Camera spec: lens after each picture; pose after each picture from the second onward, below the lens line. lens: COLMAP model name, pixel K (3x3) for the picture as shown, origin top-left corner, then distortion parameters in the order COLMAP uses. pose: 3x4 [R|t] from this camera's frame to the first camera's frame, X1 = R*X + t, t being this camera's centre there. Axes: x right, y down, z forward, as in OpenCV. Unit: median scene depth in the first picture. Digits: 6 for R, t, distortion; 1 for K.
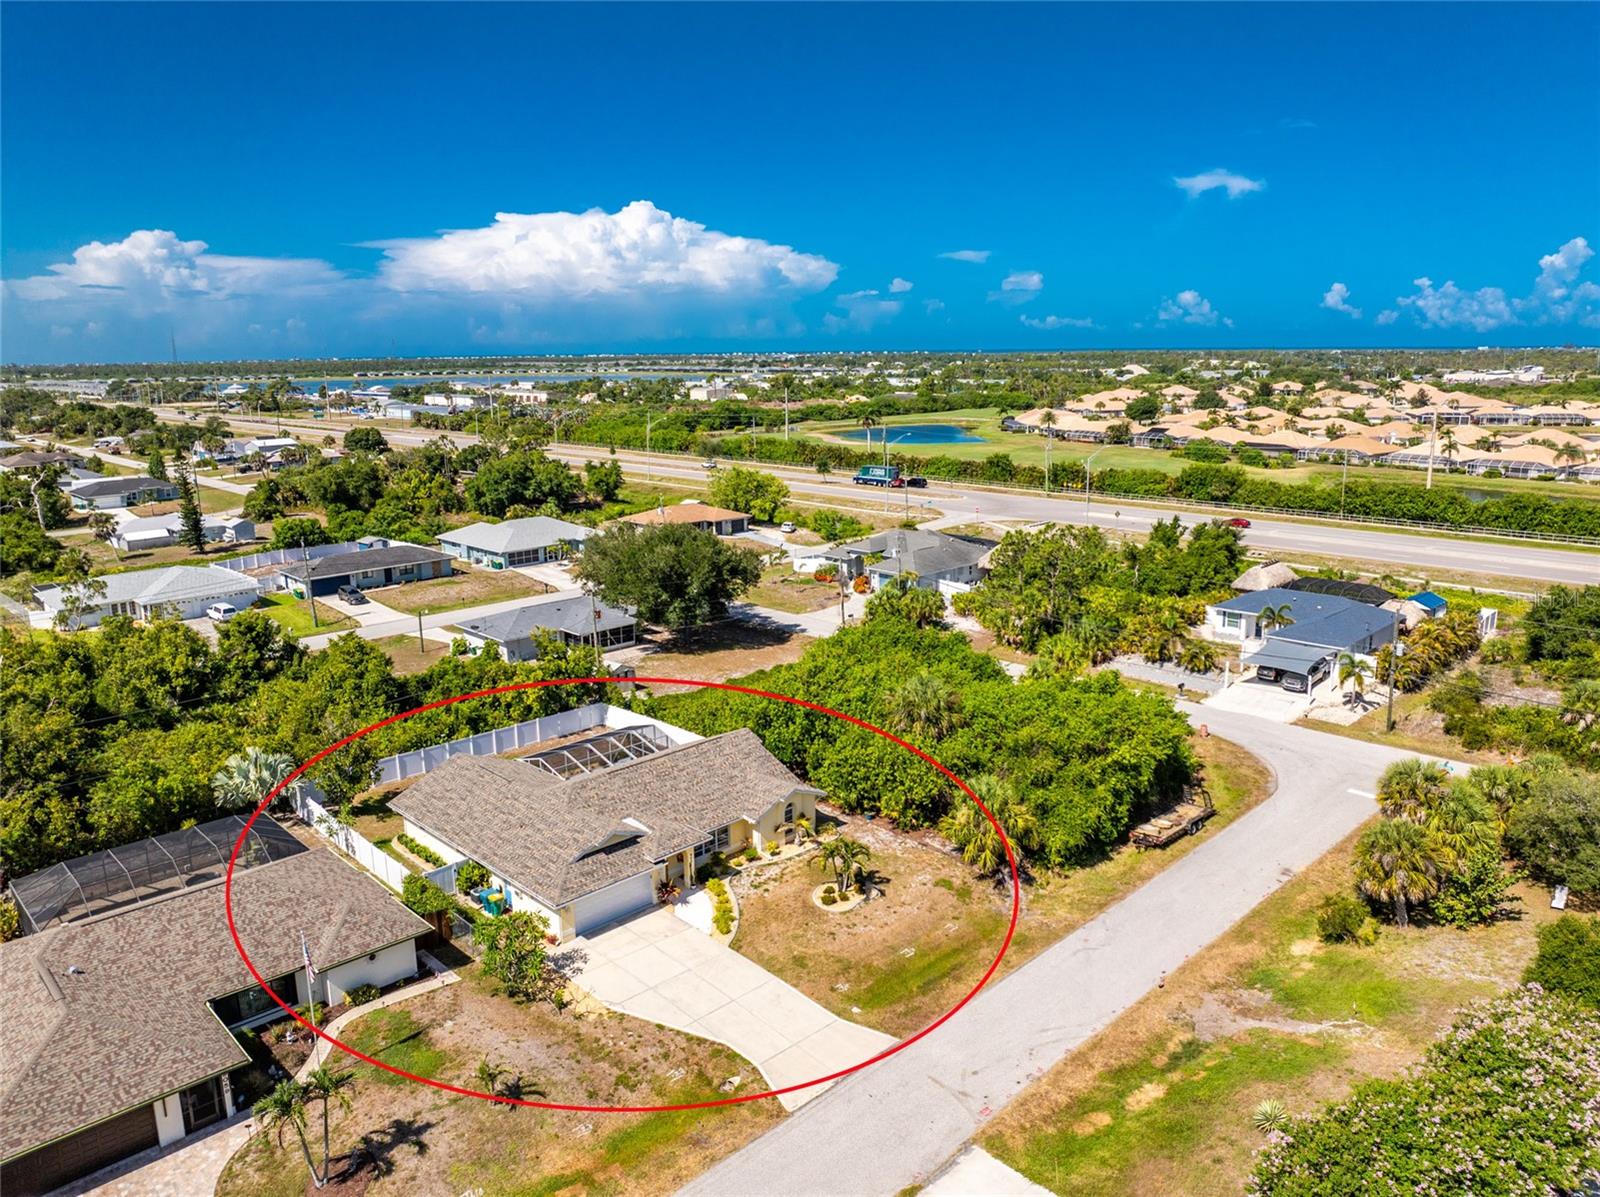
lens RADIAL K [[1122.3, 0, 803.8], [0, 1122.3, 588.4], [0, 0, 1]] dist [-0.031386, -0.009203]
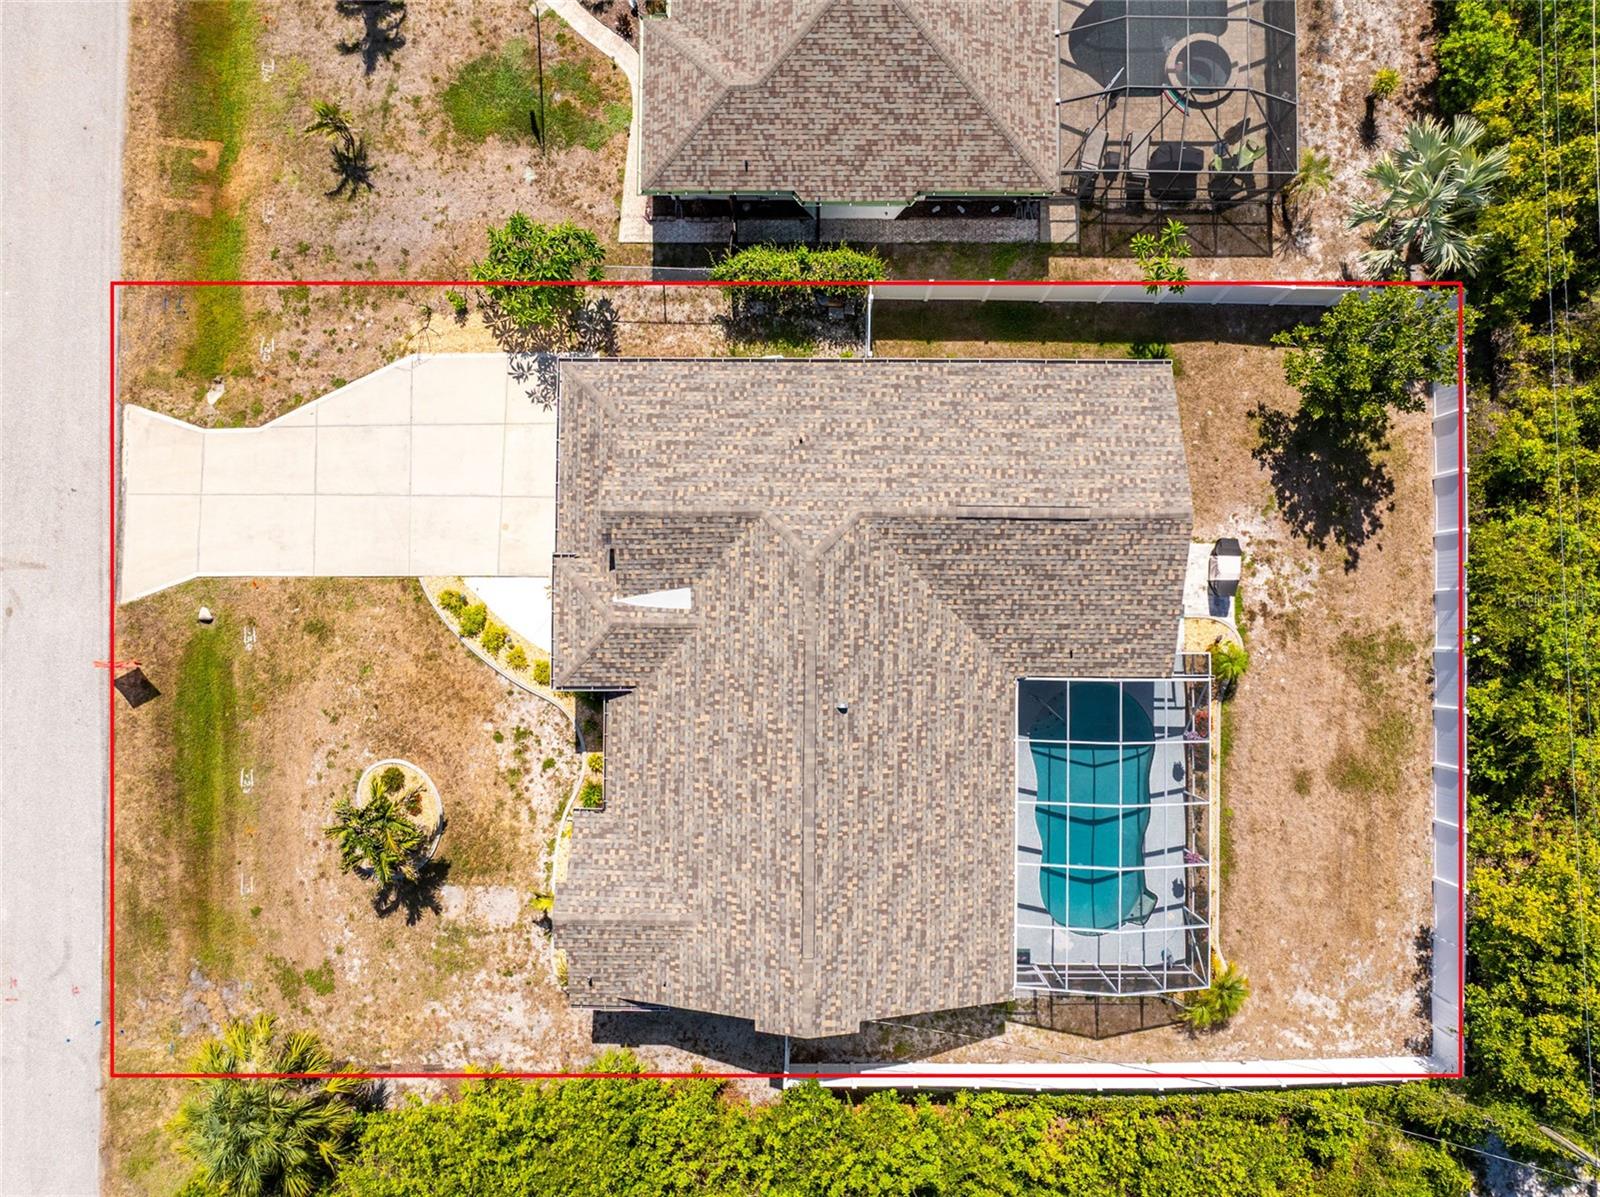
lens RADIAL K [[1146.9, 0, 802.8], [0, 1146.9, 590.1], [0, 0, 1]] dist [-0.040346, 0.001374]
pose [[-0.707244, 0.706969, 0.000422, -0.097043], [-0.124490, -0.125126, 0.984300, -0.159928], [0.695922, 0.696088, 0.176505, 0.456732]]
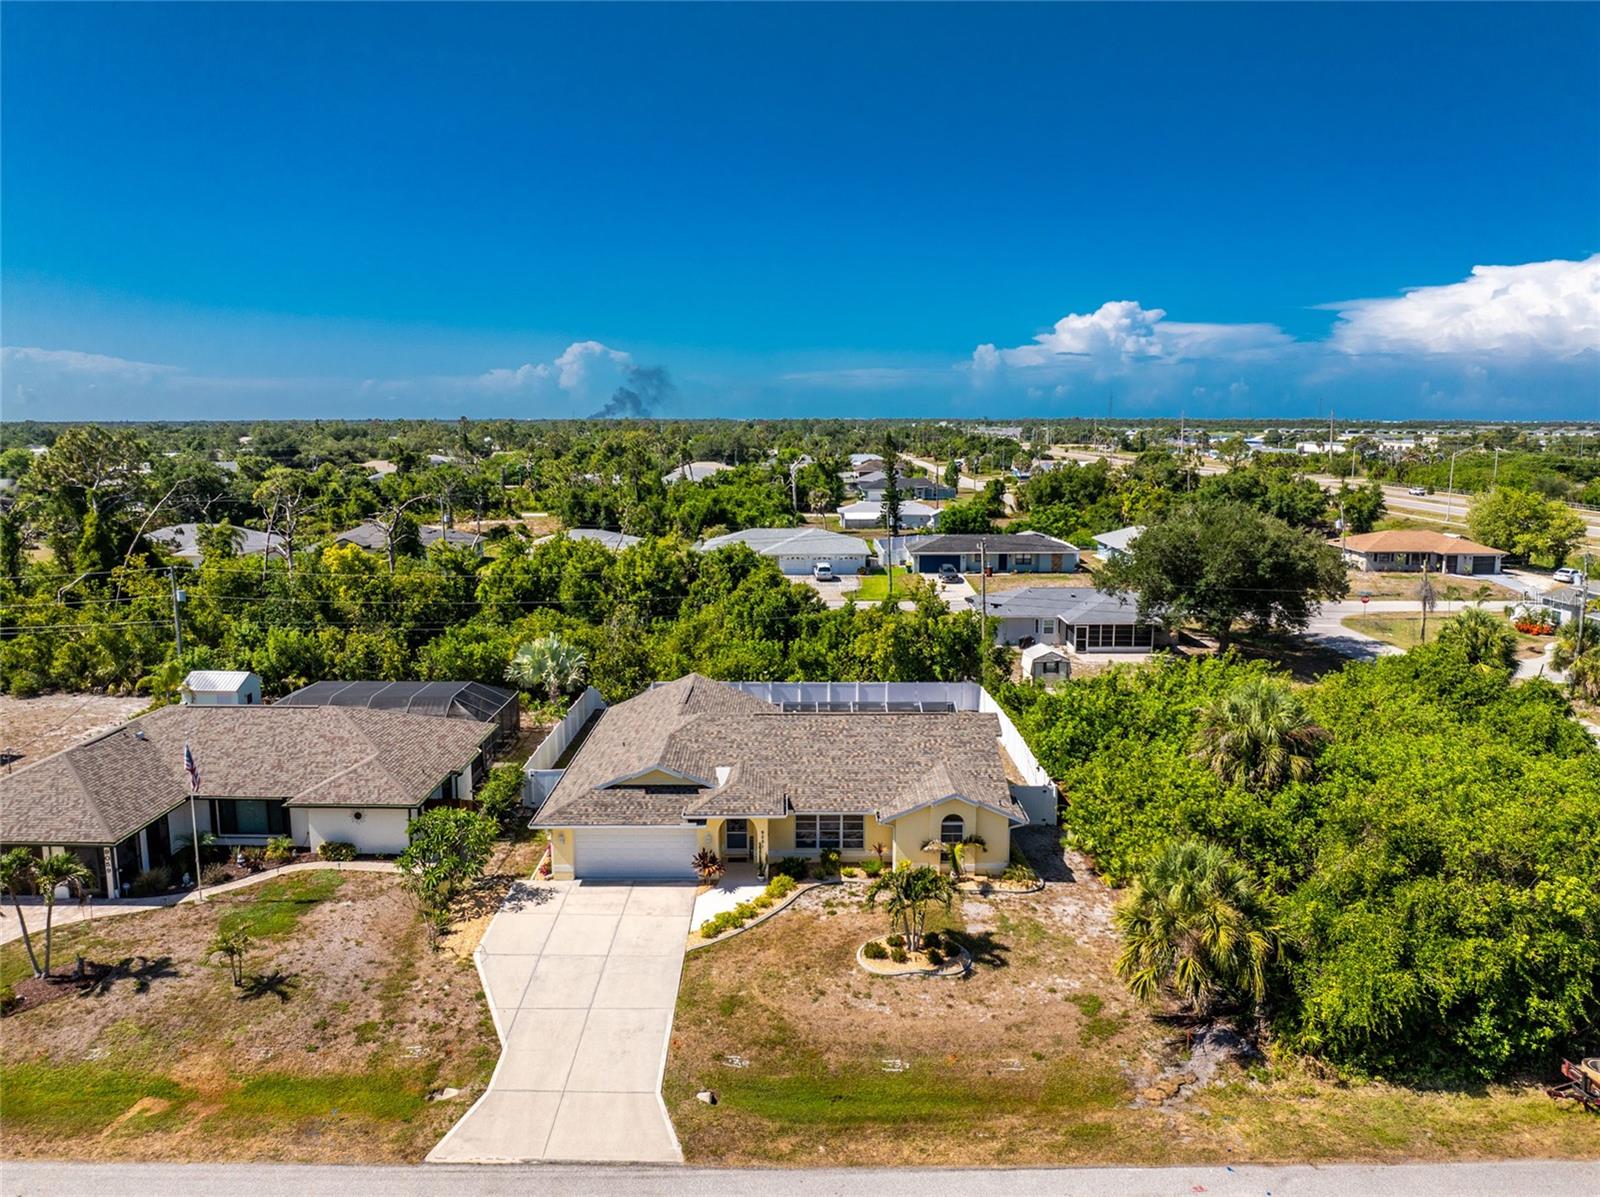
lens RADIAL K [[1146.9, 0, 802.8], [0, 1146.9, 590.1], [0, 0, 1]] dist [-0.040346, 0.001374]
pose [[0.714203, 0.113644, -0.690651, 0.197116], [-0.152075, 0.988354, 0.005369, 0.036058], [0.683219, 0.101196, 0.723168, 0.223953]]
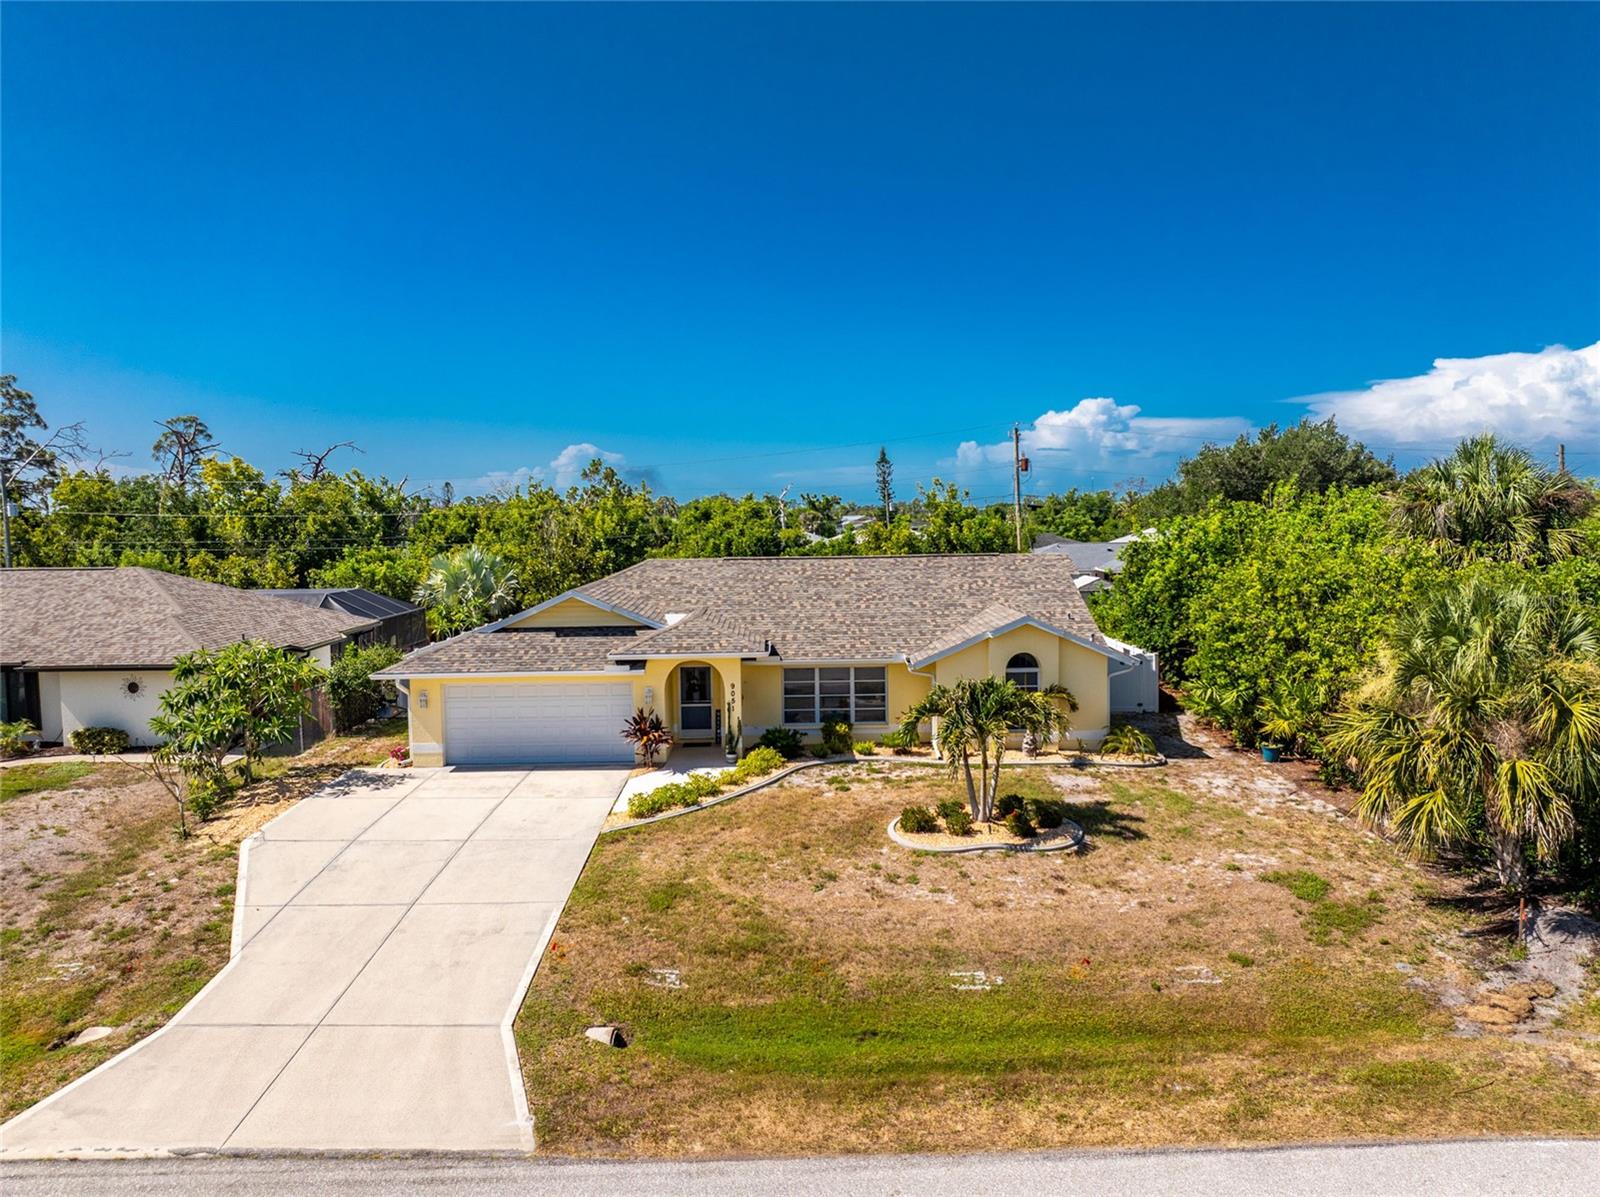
lens RADIAL K [[1128.8, 0, 802.5], [0, 1128.8, 586.5], [0, 0, 1]] dist [-0.057013, 0.031342]
pose [[0.720694, 0.044549, -0.691821, 0.118520], [-0.137248, 0.987350, -0.079397, 0.110337], [0.679532, 0.152172, 0.717691, 0.322746]]
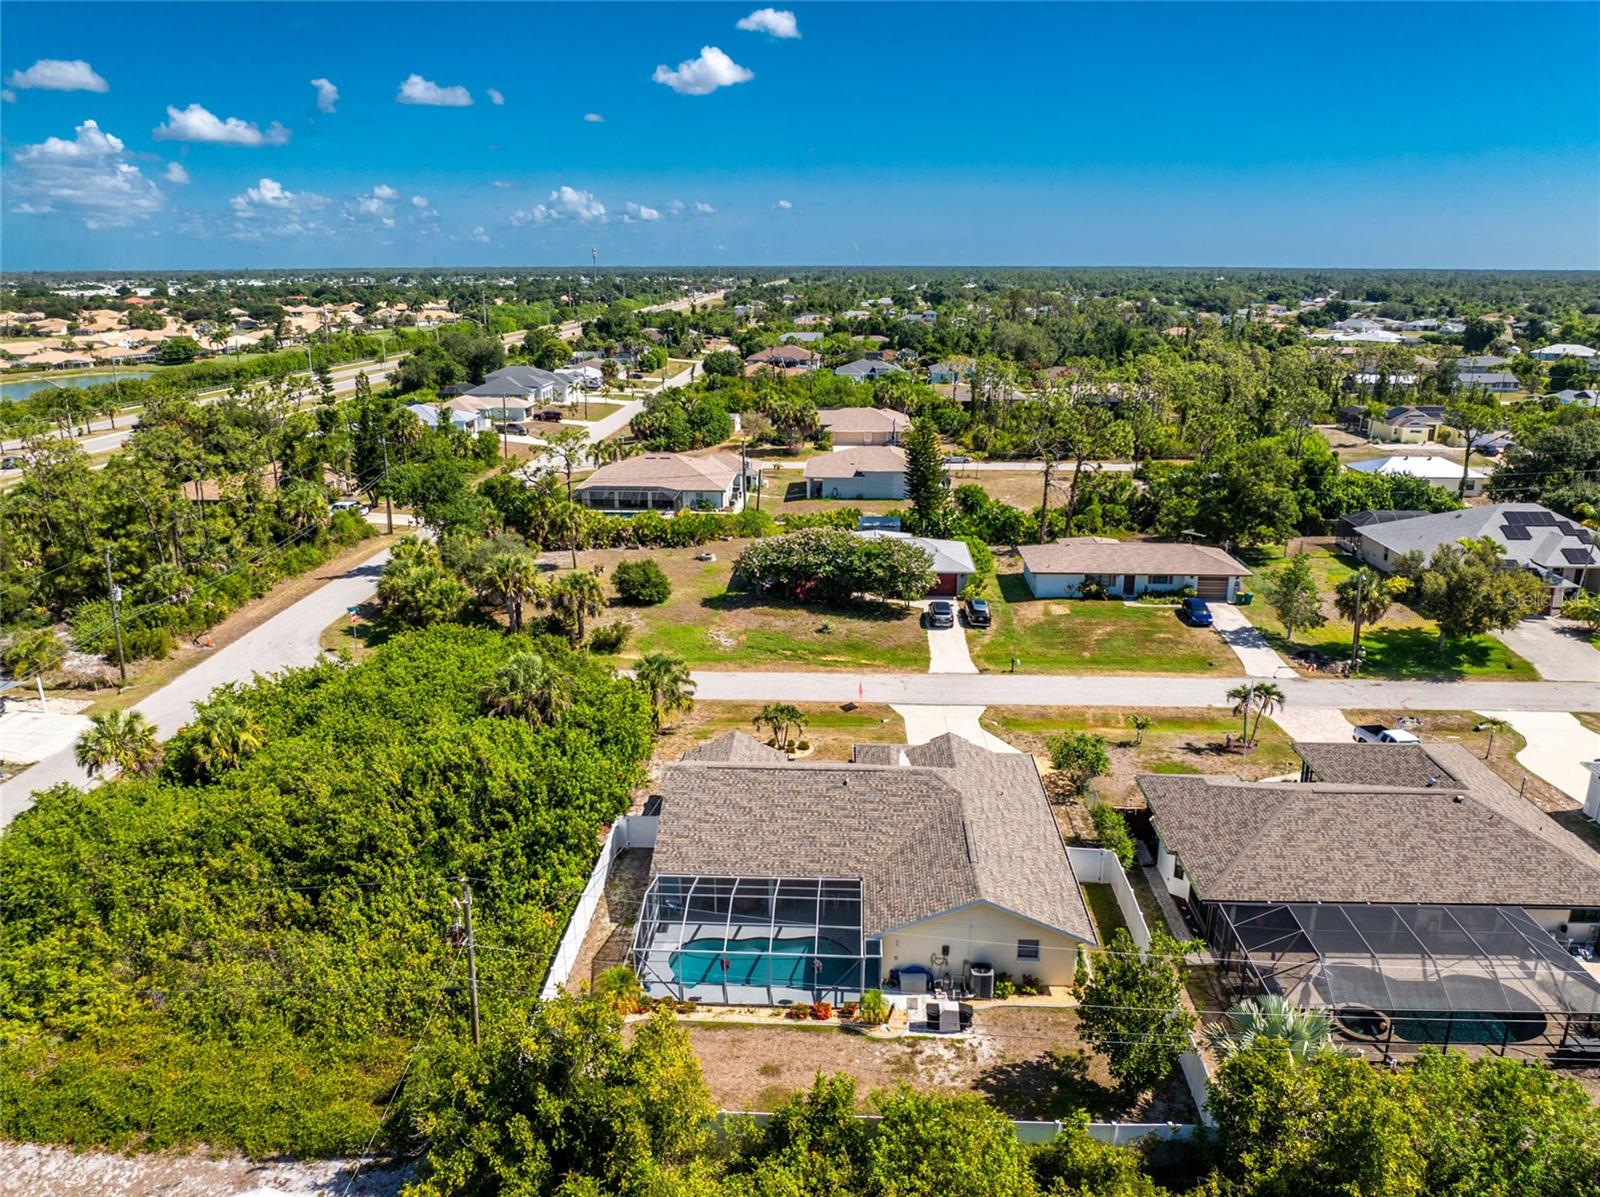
lens RADIAL K [[1122.3, 0, 803.8], [0, 1122.3, 588.4], [0, 0, 1]] dist [-0.031386, -0.009203]
pose [[-0.676946, -0.191762, 0.710613, -0.363703], [0.160923, 0.903546, 0.397124, -0.156764], [-0.718225, 0.383186, -0.580793, 0.757061]]
